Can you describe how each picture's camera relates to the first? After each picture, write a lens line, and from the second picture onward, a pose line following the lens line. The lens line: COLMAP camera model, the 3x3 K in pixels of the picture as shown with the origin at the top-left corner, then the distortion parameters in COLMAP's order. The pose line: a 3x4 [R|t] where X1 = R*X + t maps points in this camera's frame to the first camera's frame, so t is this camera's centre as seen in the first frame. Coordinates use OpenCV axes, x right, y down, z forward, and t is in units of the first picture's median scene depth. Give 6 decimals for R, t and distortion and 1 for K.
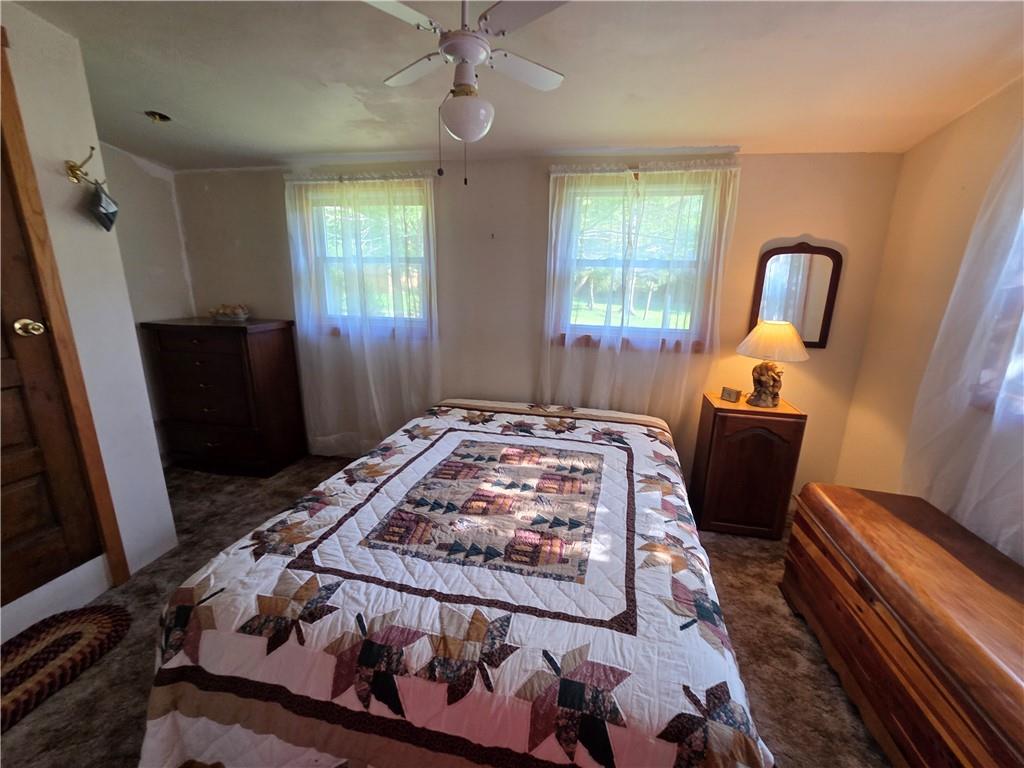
lens RADIAL K [[415.9, 0, 513.8], [0, 415.9, 380.9], [0, 0, 1]] dist [0.001493, 0.000236]
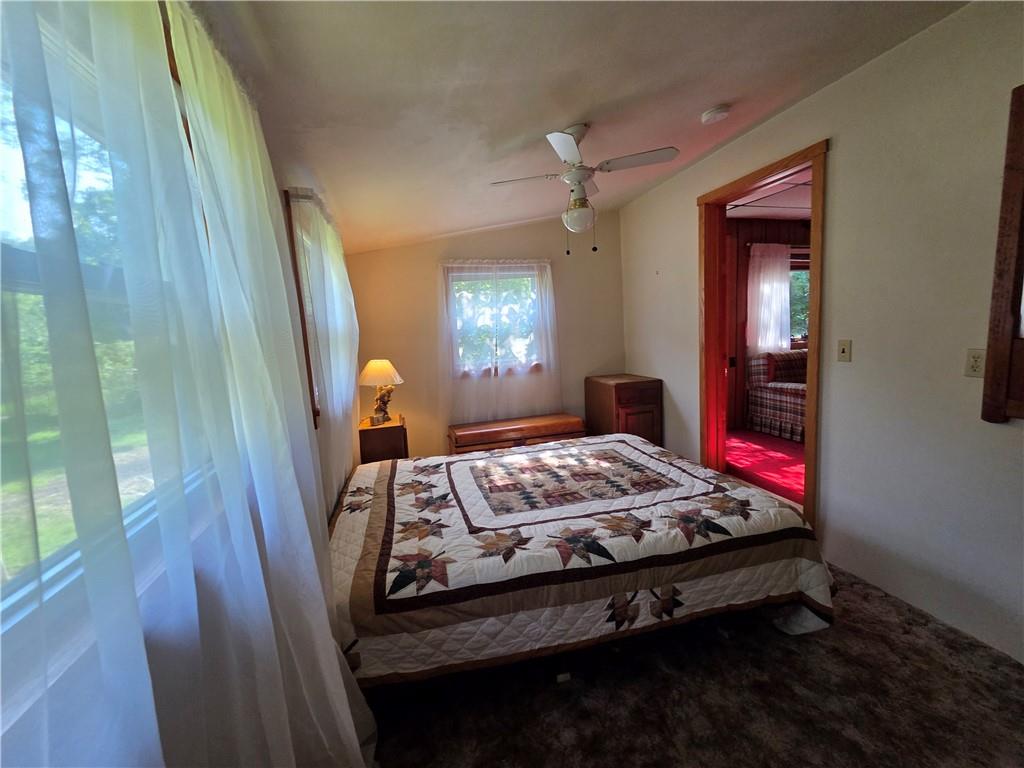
lens RADIAL K [[415.9, 0, 510.2], [0, 415.9, 381.3], [0, 0, 1]] dist [0.001493, 0.000236]
pose [[-0.441543, -0.113734, 0.890002, -0.841498], [0.267549, 0.930117, 0.251595, -0.311707], [-0.856421, 0.349209, -0.380258, 1.187569]]
